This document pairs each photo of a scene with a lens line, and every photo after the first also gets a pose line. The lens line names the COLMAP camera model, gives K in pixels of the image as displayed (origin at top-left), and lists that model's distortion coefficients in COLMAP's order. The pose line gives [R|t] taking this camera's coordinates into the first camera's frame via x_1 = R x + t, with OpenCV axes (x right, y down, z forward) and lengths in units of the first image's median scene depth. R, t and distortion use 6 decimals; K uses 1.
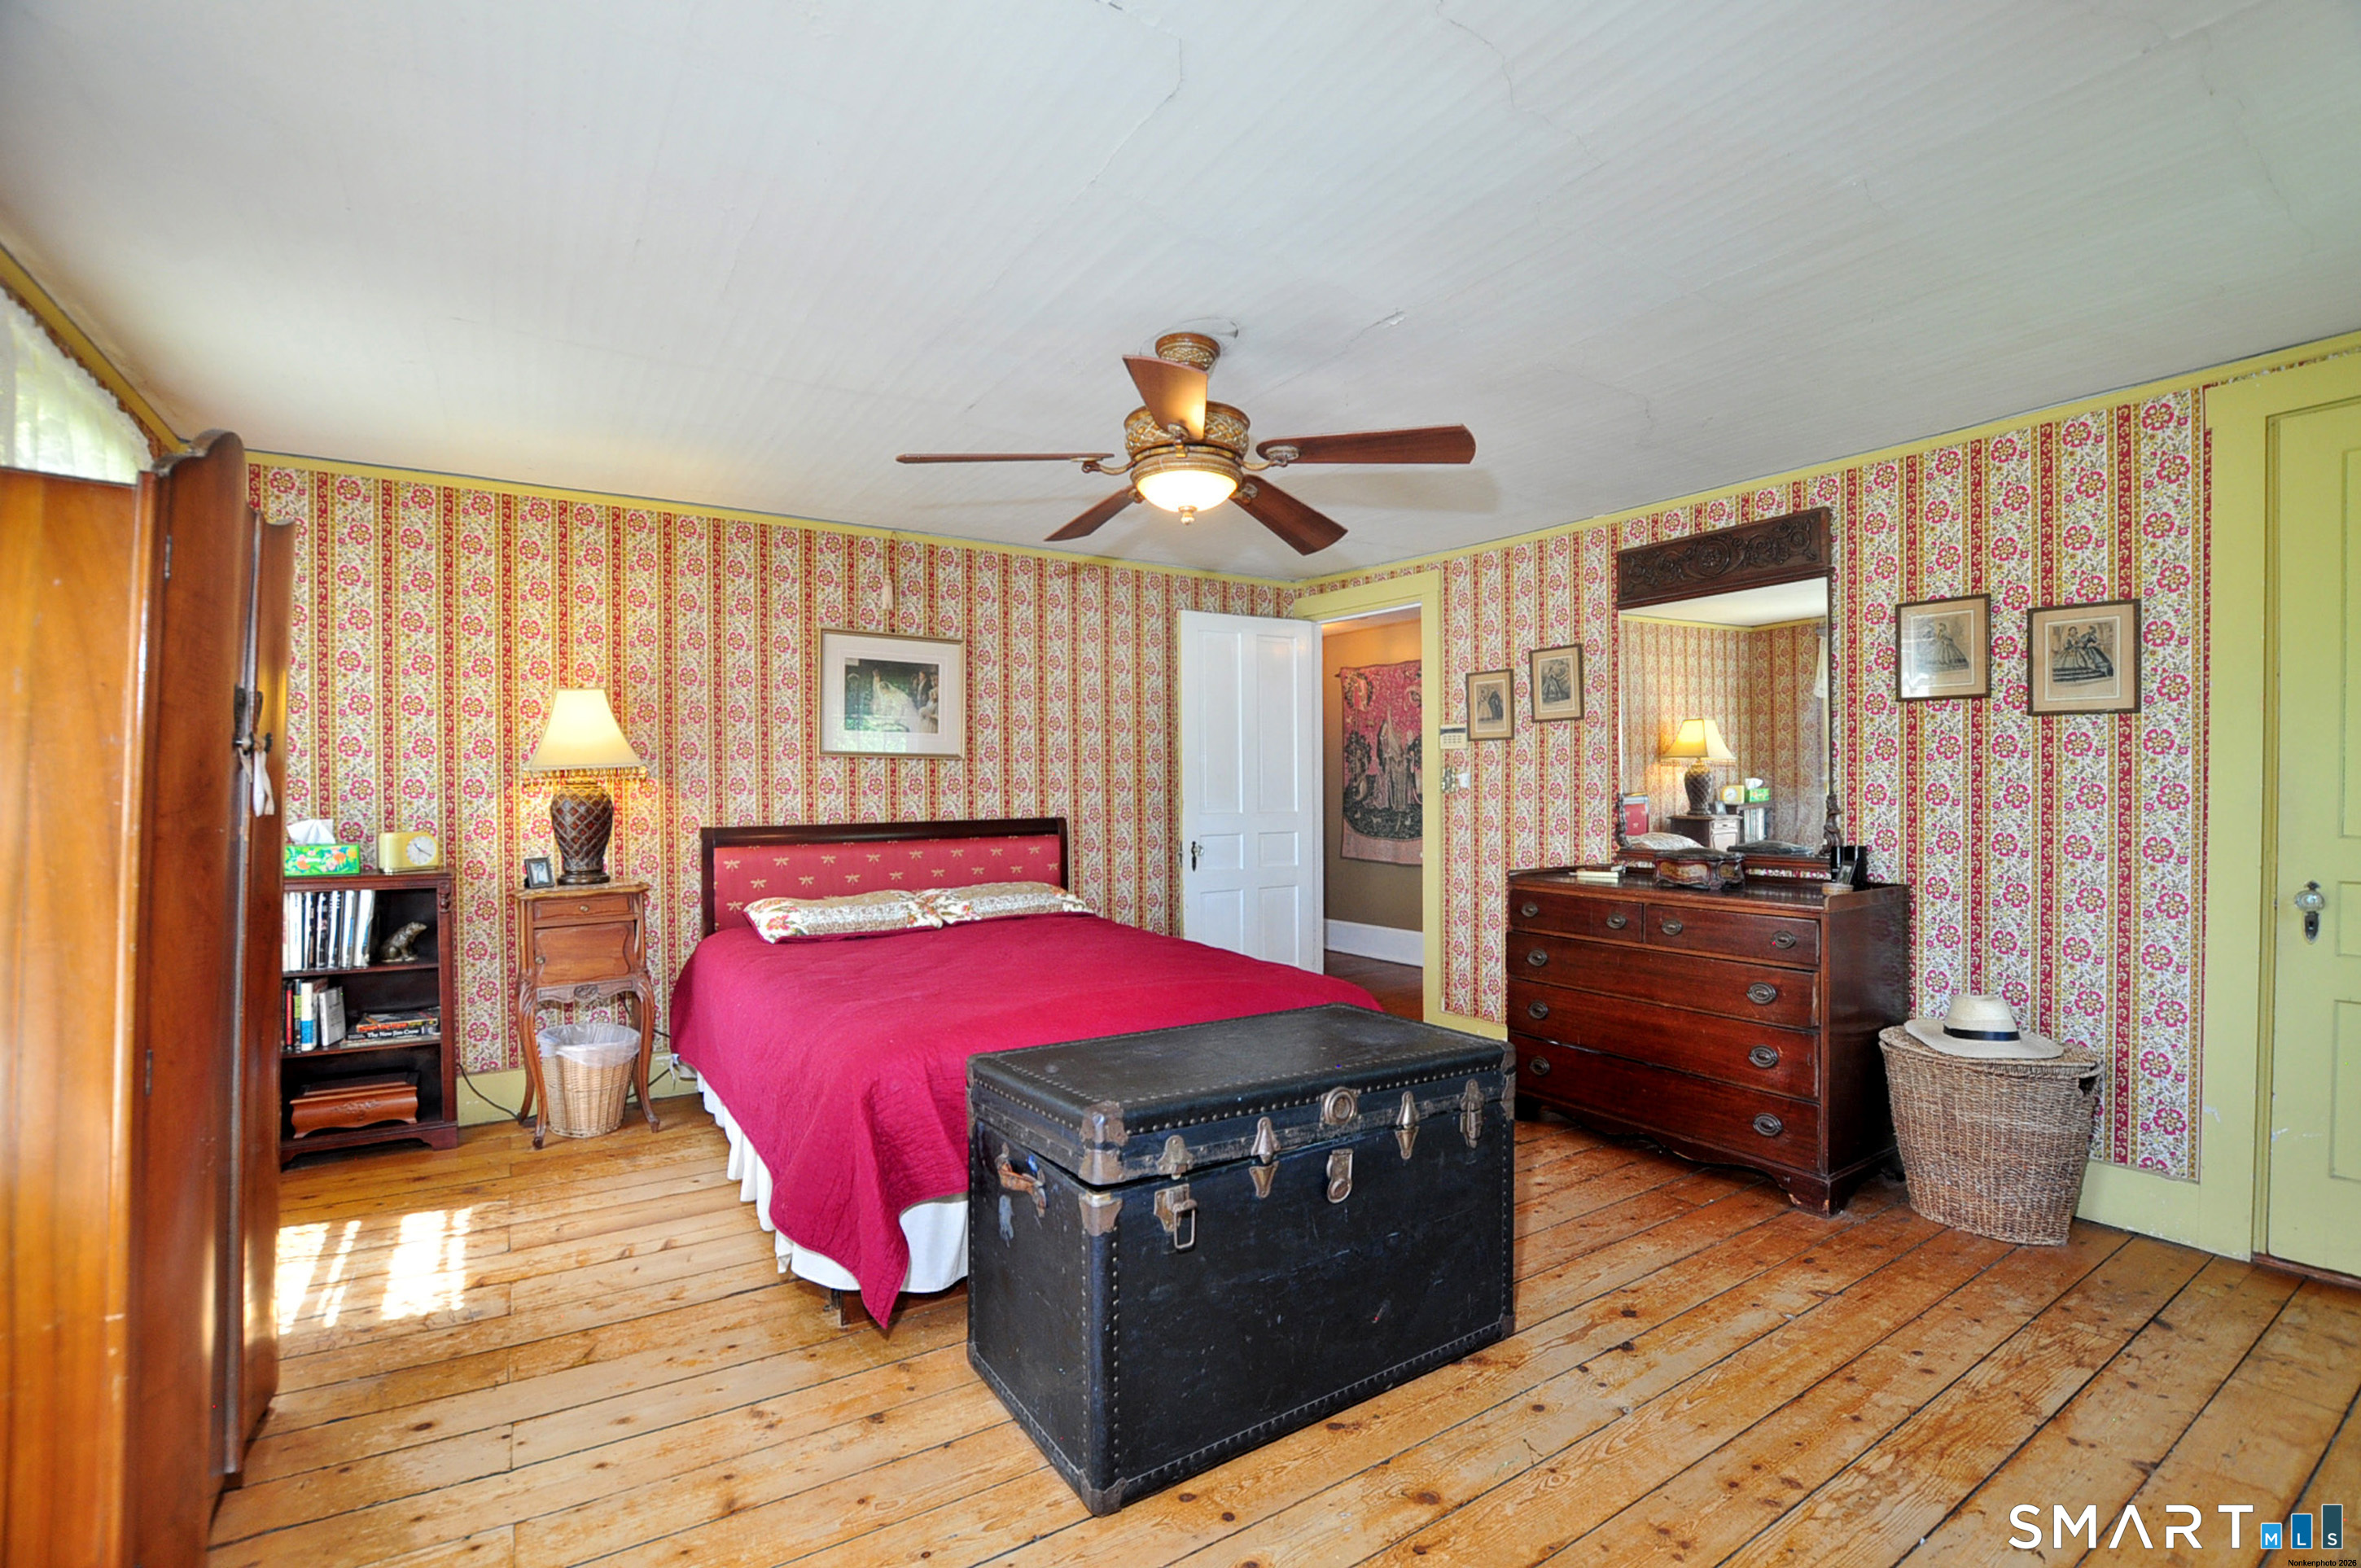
lens RADIAL K [[1054.8, 0, 1180.5], [0, 1054.8, 784.0], [0, 0, 1]] dist [-0.038851, 0.000586]
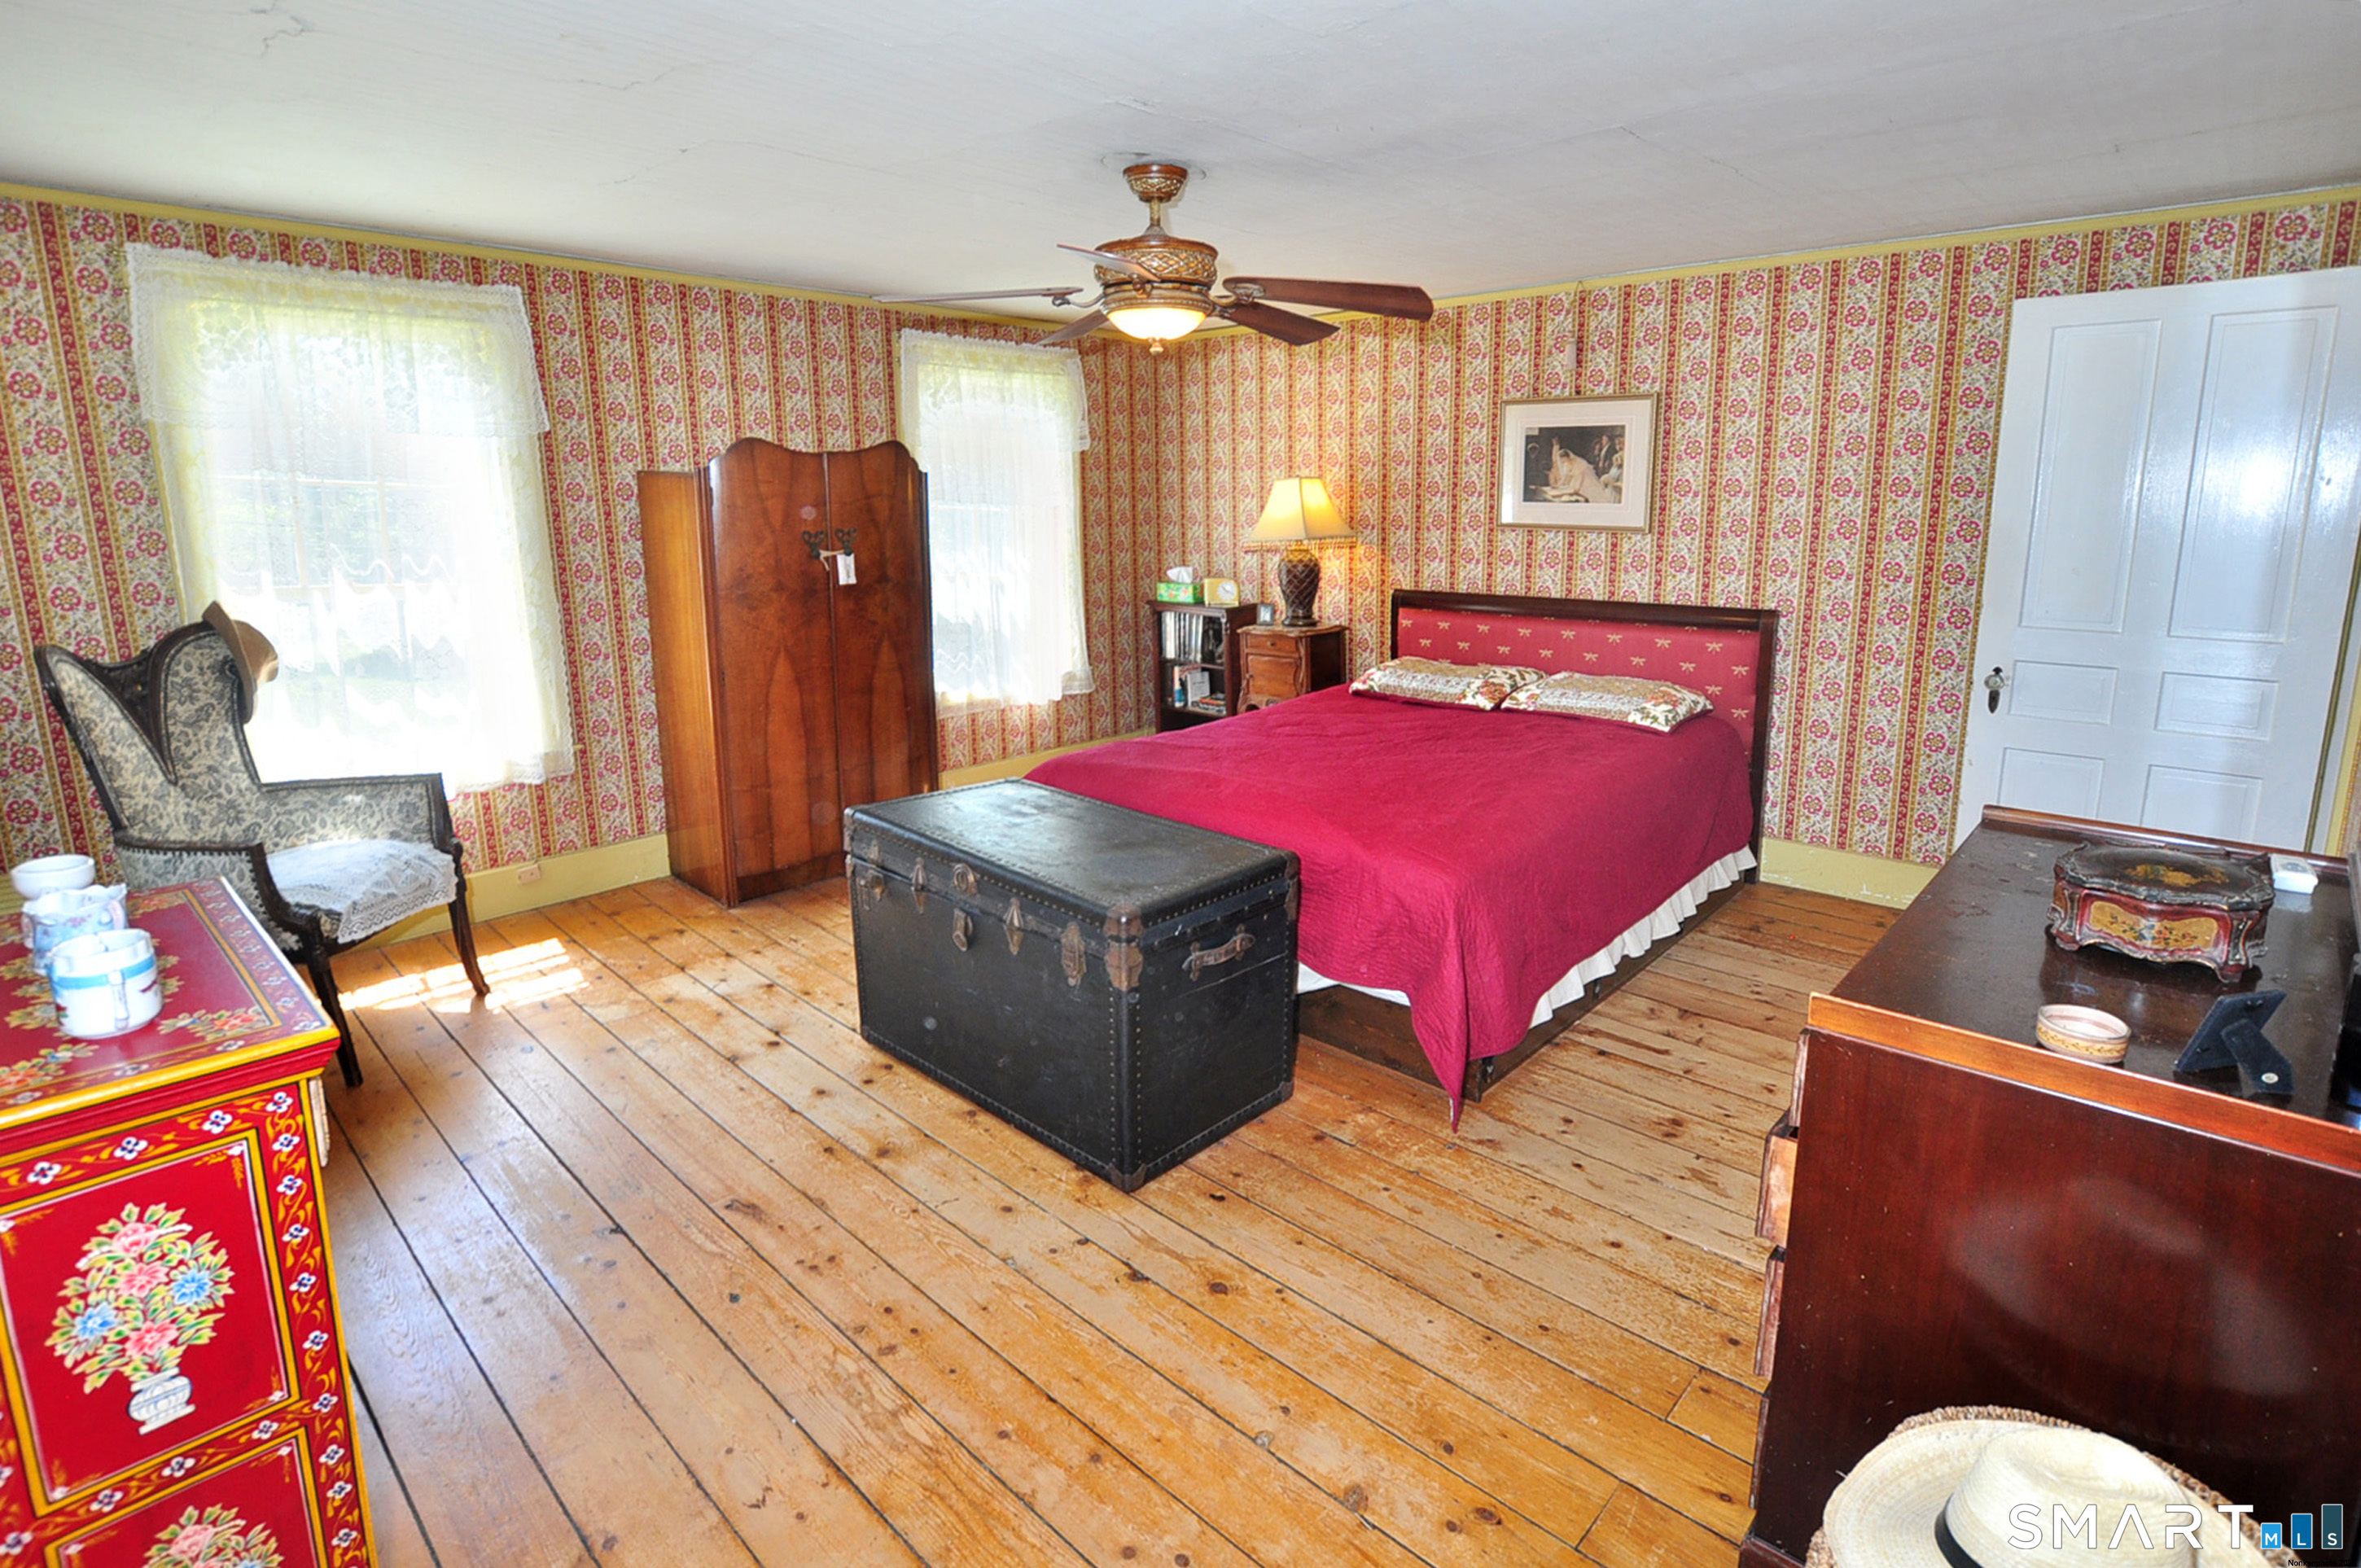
lens RADIAL K [[1129.0, 0, 1181.8], [0, 1129.0, 693.8], [0, 0, 1]] dist [-0.037519, -0.000220]
pose [[0.239963, 0.175809, -0.954730, 0.687764], [0.006169, 0.983169, 0.182597, -0.072548], [0.970762, -0.049706, 0.234840, 0.447314]]
